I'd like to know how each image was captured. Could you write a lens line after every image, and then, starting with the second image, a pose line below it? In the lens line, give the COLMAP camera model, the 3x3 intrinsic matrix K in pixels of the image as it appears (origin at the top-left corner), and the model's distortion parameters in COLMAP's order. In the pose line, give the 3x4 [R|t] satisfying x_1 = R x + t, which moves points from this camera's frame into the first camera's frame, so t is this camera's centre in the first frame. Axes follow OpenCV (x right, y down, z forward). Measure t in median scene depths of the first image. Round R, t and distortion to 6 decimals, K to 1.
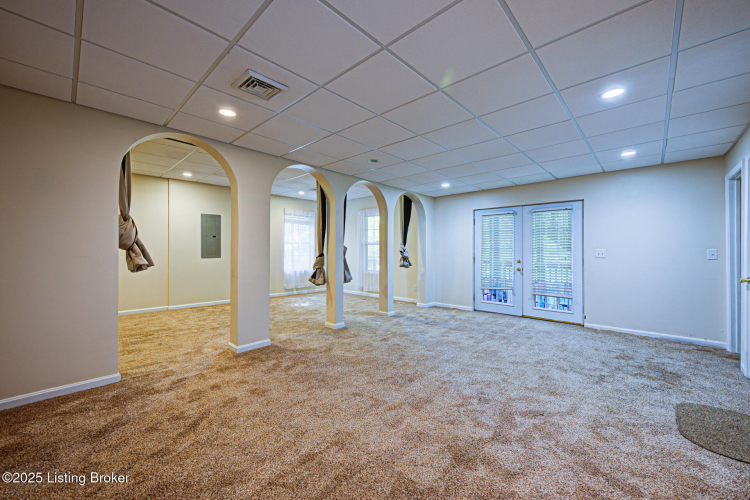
lens RADIAL K [[296.6, 0, 372.0], [0, 296.6, 250.3], [0, 0, 1]] dist [-0.000551, 0.000101]
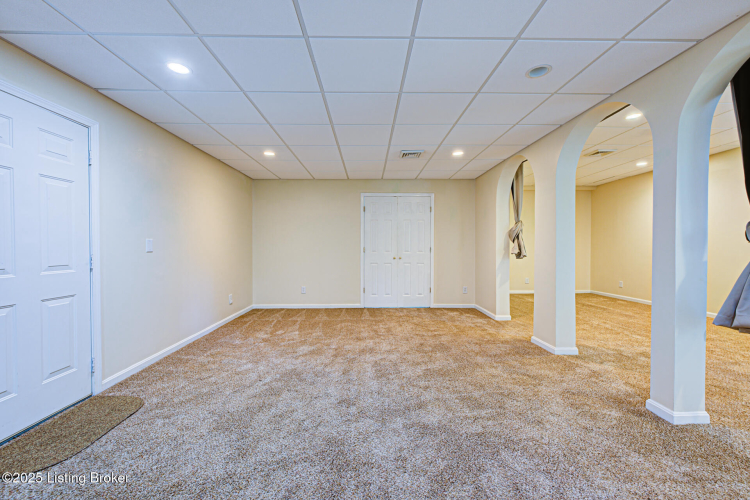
lens RADIAL K [[296.6, 0, 371.7], [0, 296.6, 247.7], [0, 0, 1]] dist [-0.000551, 0.000101]
pose [[-0.717603, 0.006419, -0.696422, 0.294919], [0.004056, 0.999979, 0.005038, 0.004461], [0.696440, 0.000791, -0.717614, 0.596916]]
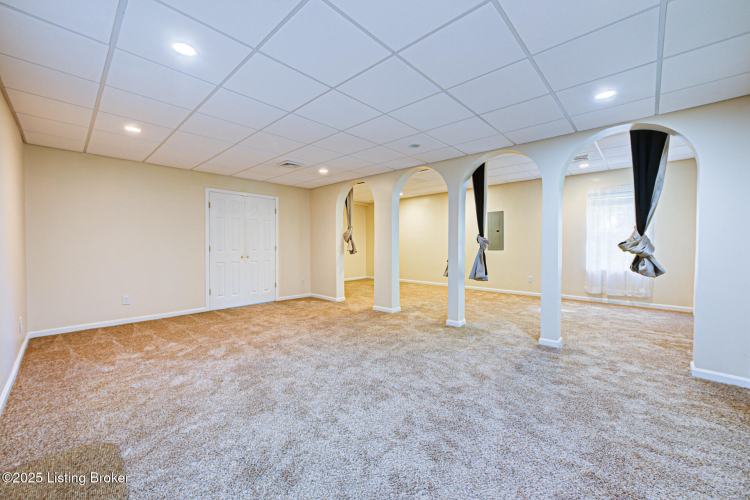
lens RADIAL K [[296.6, 0, 374.9], [0, 296.6, 249.2], [0, 0, 1]] dist [-0.000551, 0.000101]
pose [[0.007622, 0.014969, -0.999859, 0.478240], [0.001162, 0.999887, 0.014978, 0.004619], [0.999970, -0.001276, 0.007604, 0.439250]]
